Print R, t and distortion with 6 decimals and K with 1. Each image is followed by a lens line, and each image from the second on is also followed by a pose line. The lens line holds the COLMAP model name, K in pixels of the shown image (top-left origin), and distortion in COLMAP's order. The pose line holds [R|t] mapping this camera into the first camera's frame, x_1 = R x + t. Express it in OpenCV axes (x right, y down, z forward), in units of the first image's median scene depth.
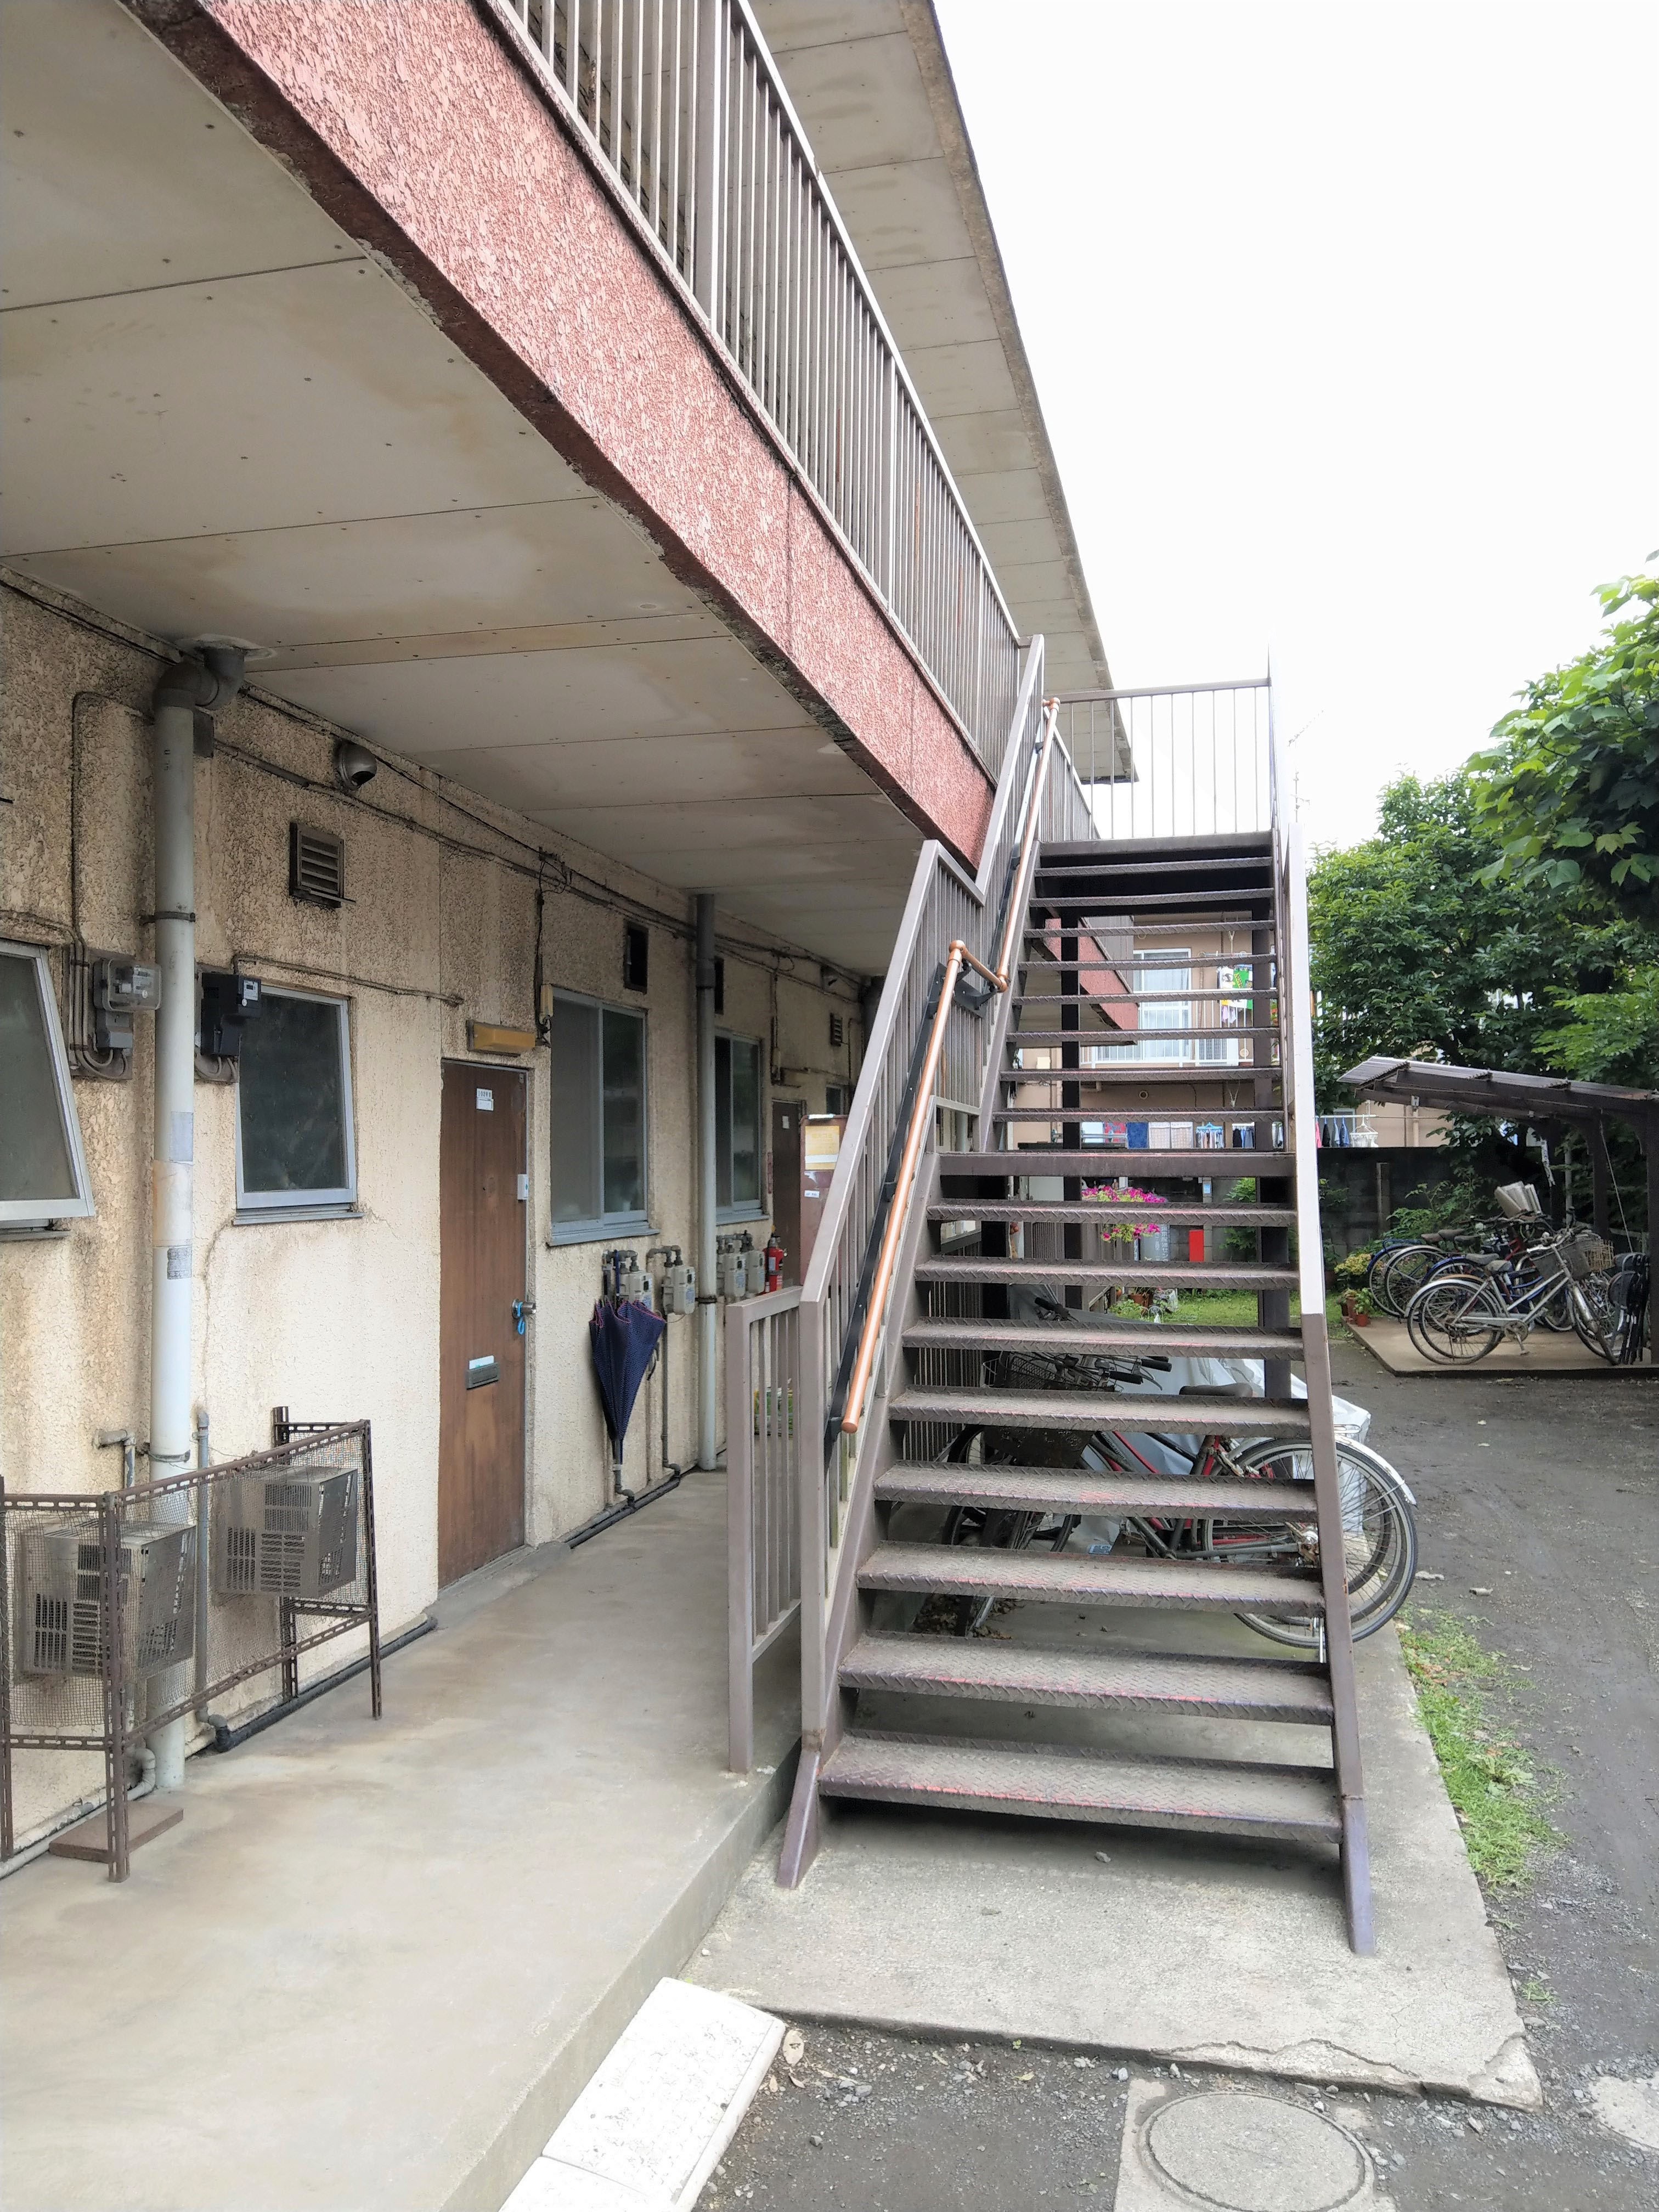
lens RADIAL K [[1694.6, 0, 828.5], [0, 1694.6, 1117.6], [0, 0, 1]] dist [0.030763, -0.000439]
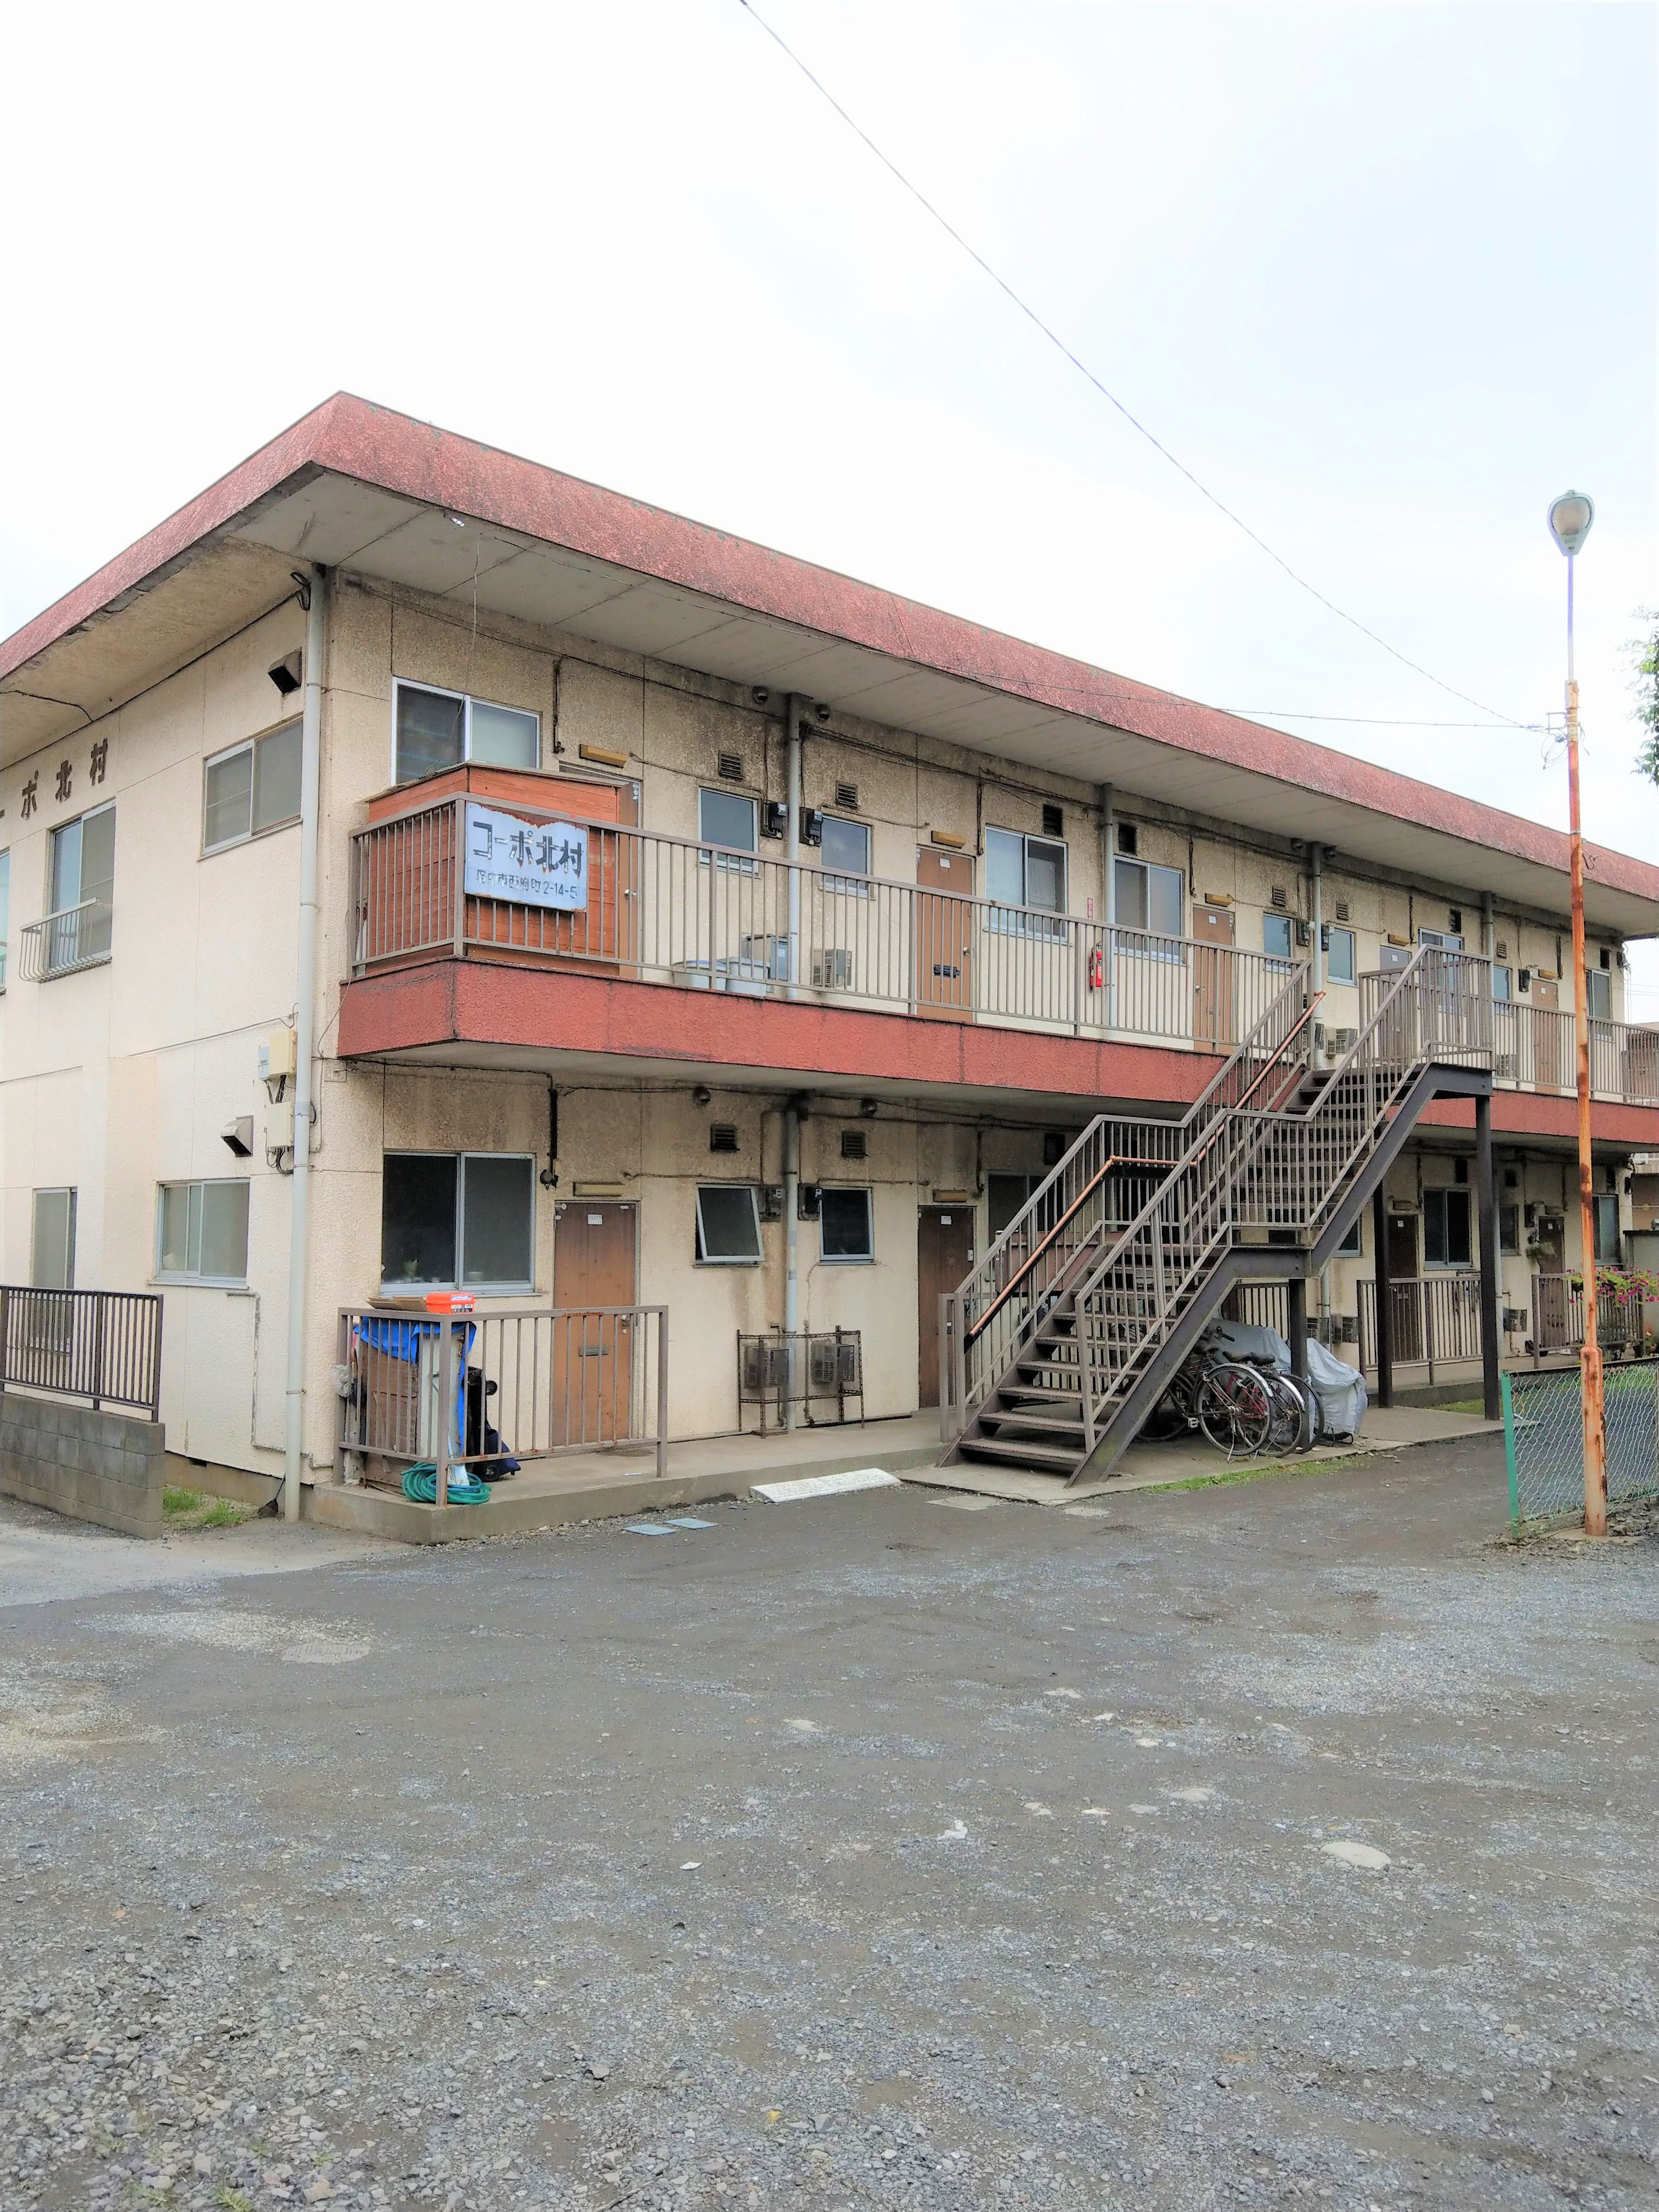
lens RADIAL K [[1694.6, 0, 830.7], [0, 1694.6, 1105.6], [0, 0, 1]] dist [0.030763, -0.000439]
pose [[0.837304, -0.037472, -0.545452, 1.382276], [0.009803, 0.998517, -0.053550, -0.063244], [0.546649, 0.039490, 0.836430, -1.614716]]
